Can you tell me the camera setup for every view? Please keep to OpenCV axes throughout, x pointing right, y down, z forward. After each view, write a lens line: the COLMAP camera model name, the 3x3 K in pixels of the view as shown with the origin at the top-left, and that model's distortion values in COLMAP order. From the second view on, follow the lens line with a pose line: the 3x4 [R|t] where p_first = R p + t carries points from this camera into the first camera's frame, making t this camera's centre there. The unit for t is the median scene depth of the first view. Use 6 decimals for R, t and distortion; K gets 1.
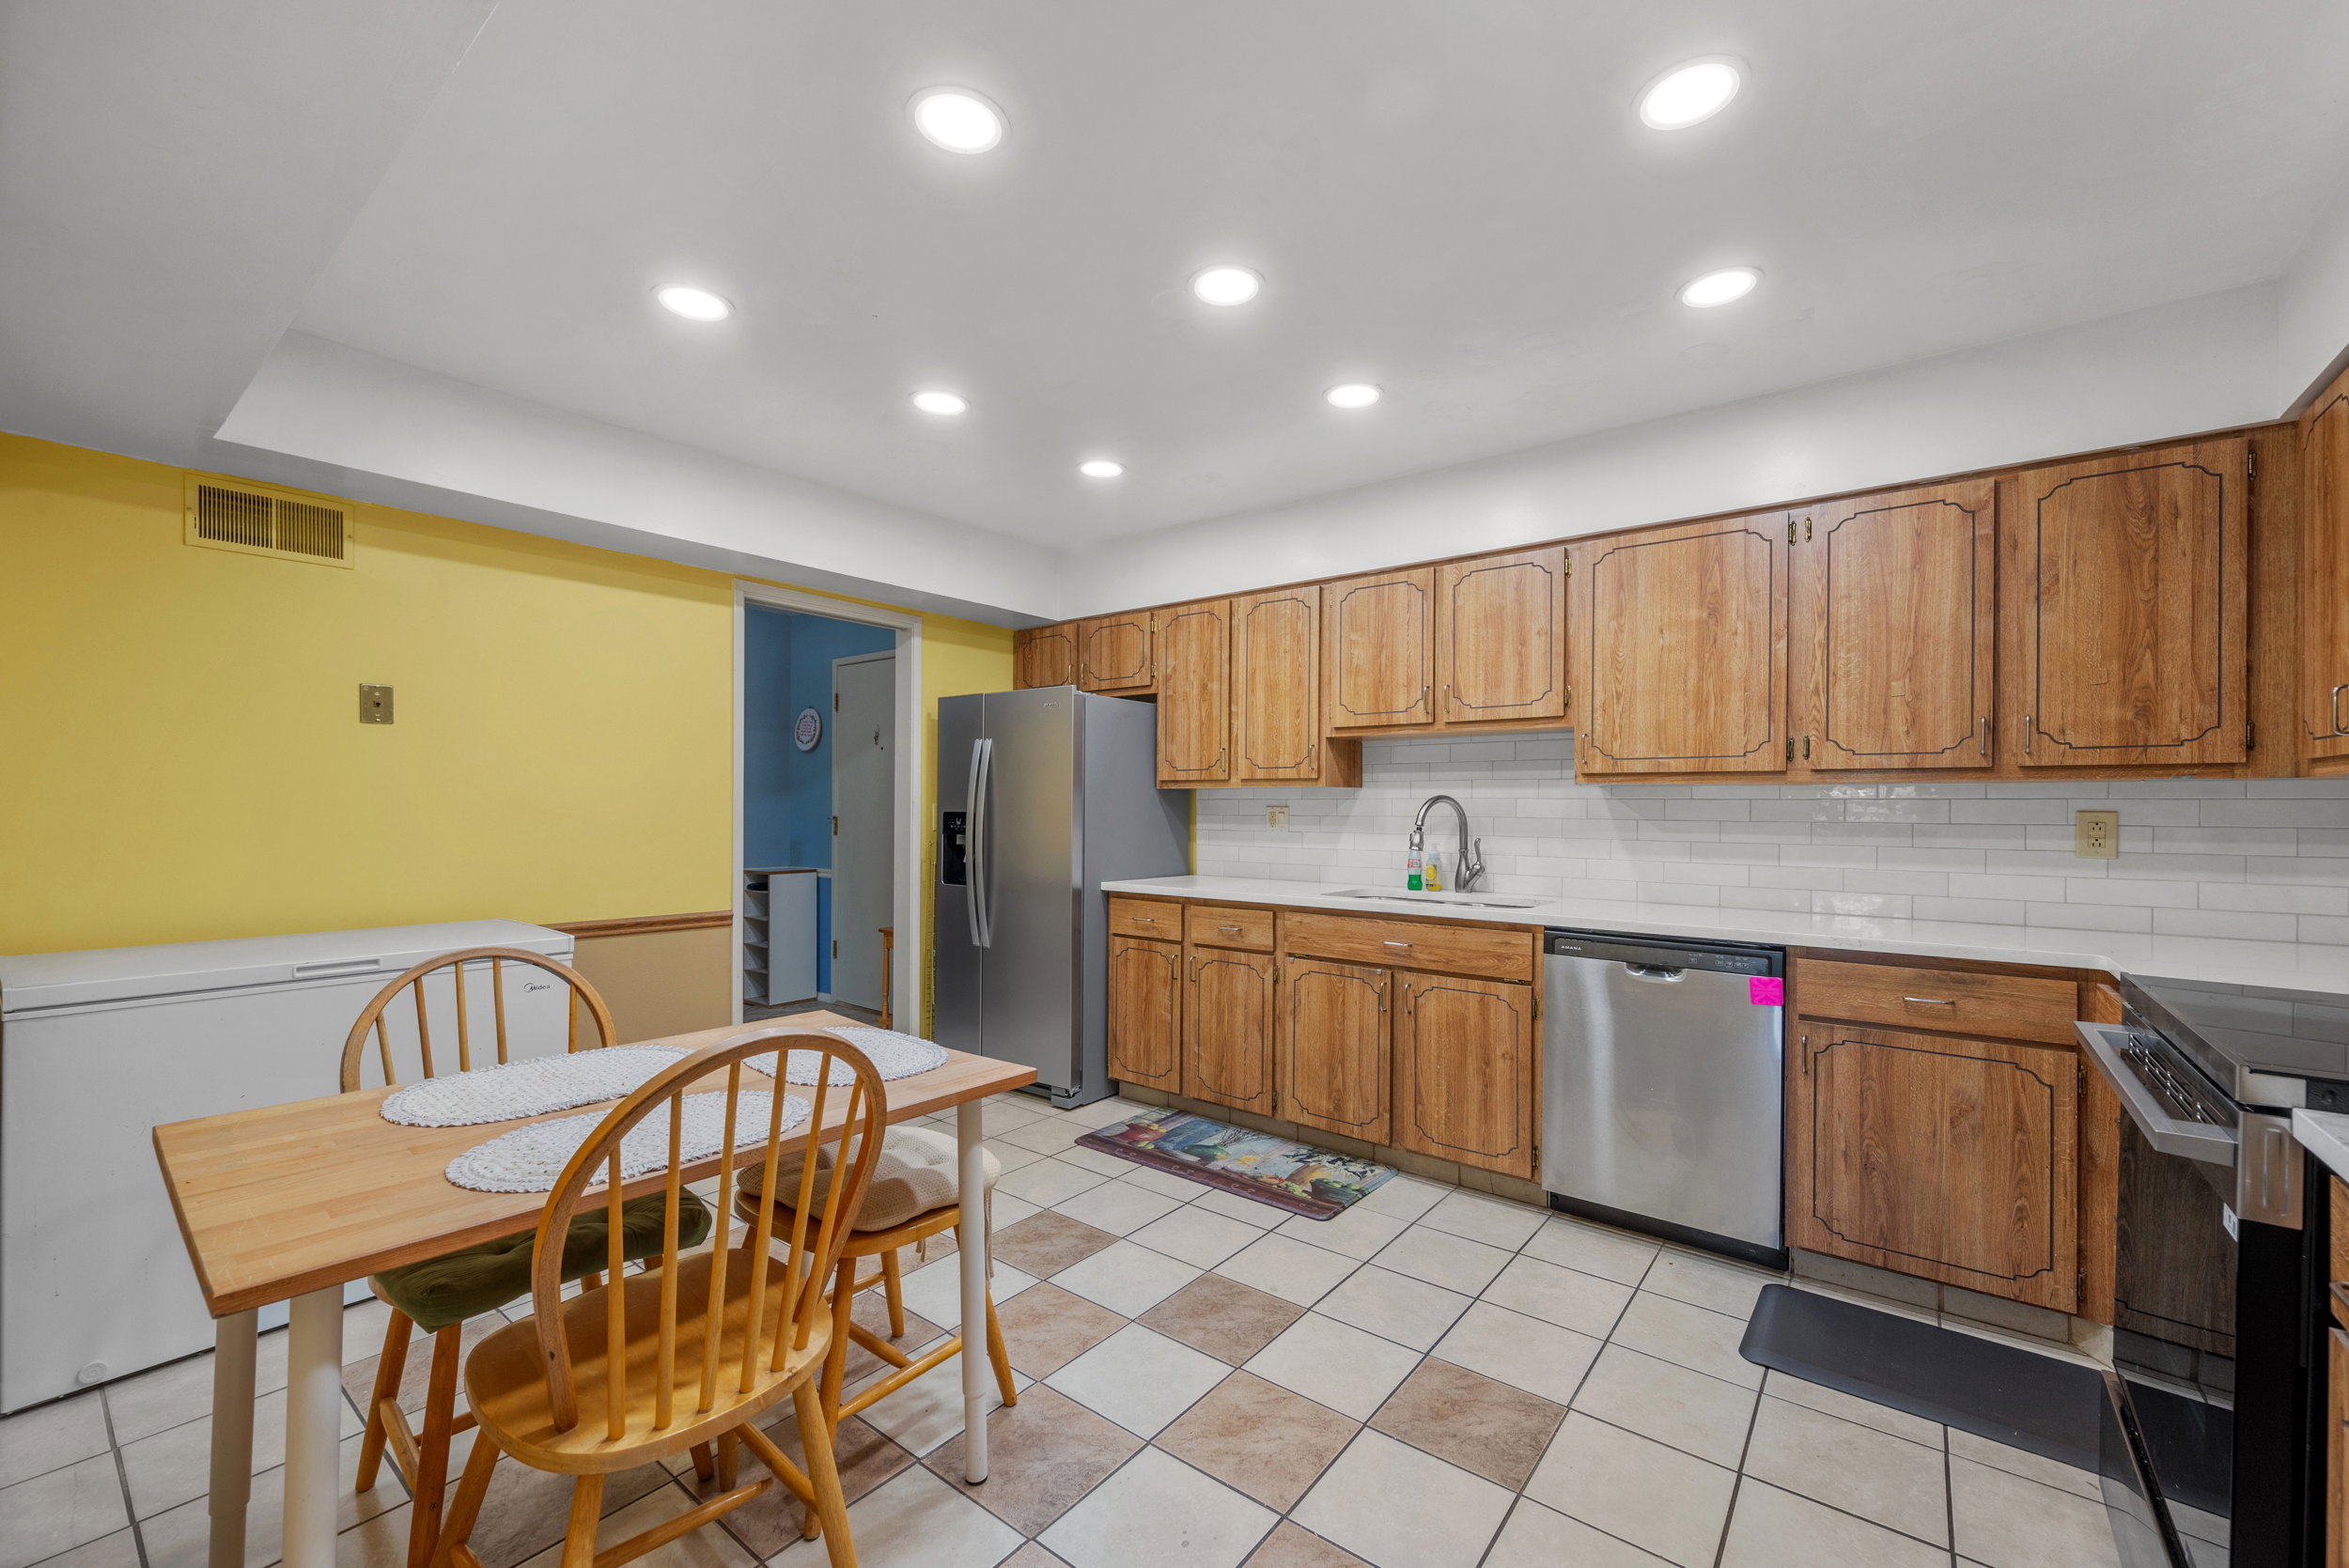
lens RADIAL K [[941.7, 0, 1180.3], [0, 941.7, 800.7], [0, 0, 1]] dist [0.001460, 0.000386]
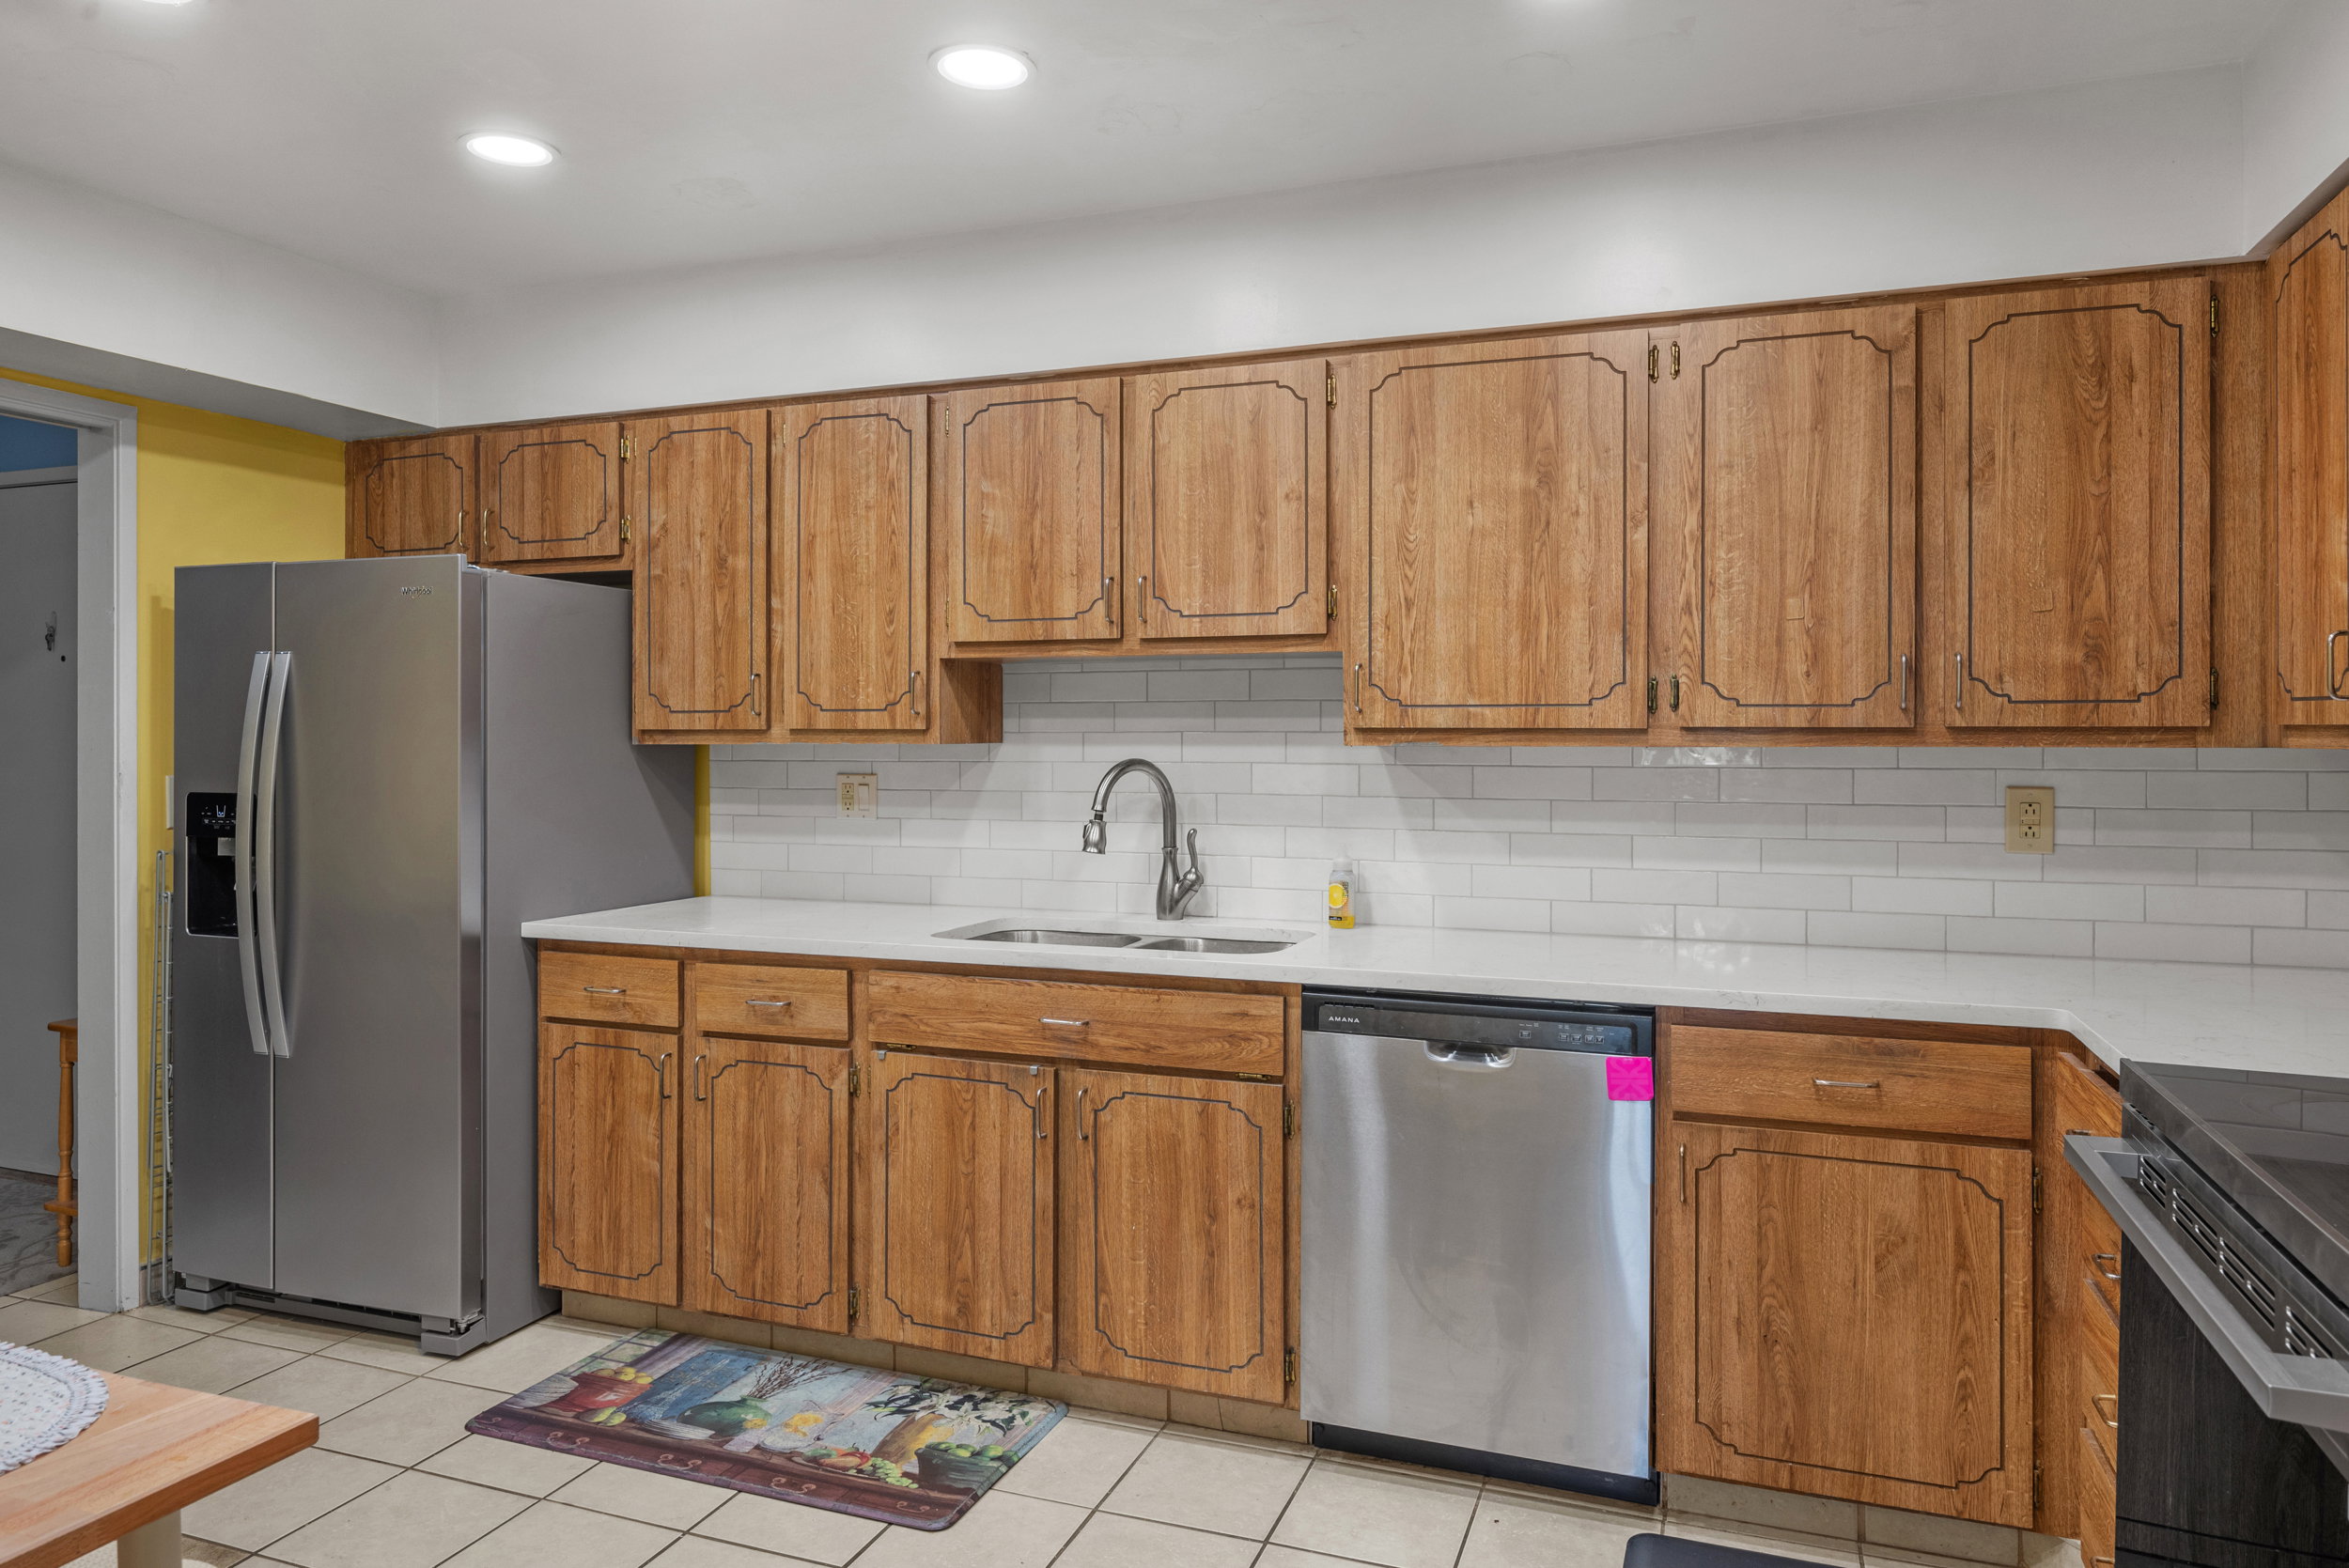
lens RADIAL K [[1454.2, 0, 1171.1], [0, 1454.2, 710.4], [0, 0, 1]] dist [0.001793, 0.000027]
pose [[0.952965, -0.006302, 0.303015, 0.024098], [0.006022, 0.999980, 0.001859, -0.045110], [-0.303021, 0.000053, 0.952984, 0.134343]]
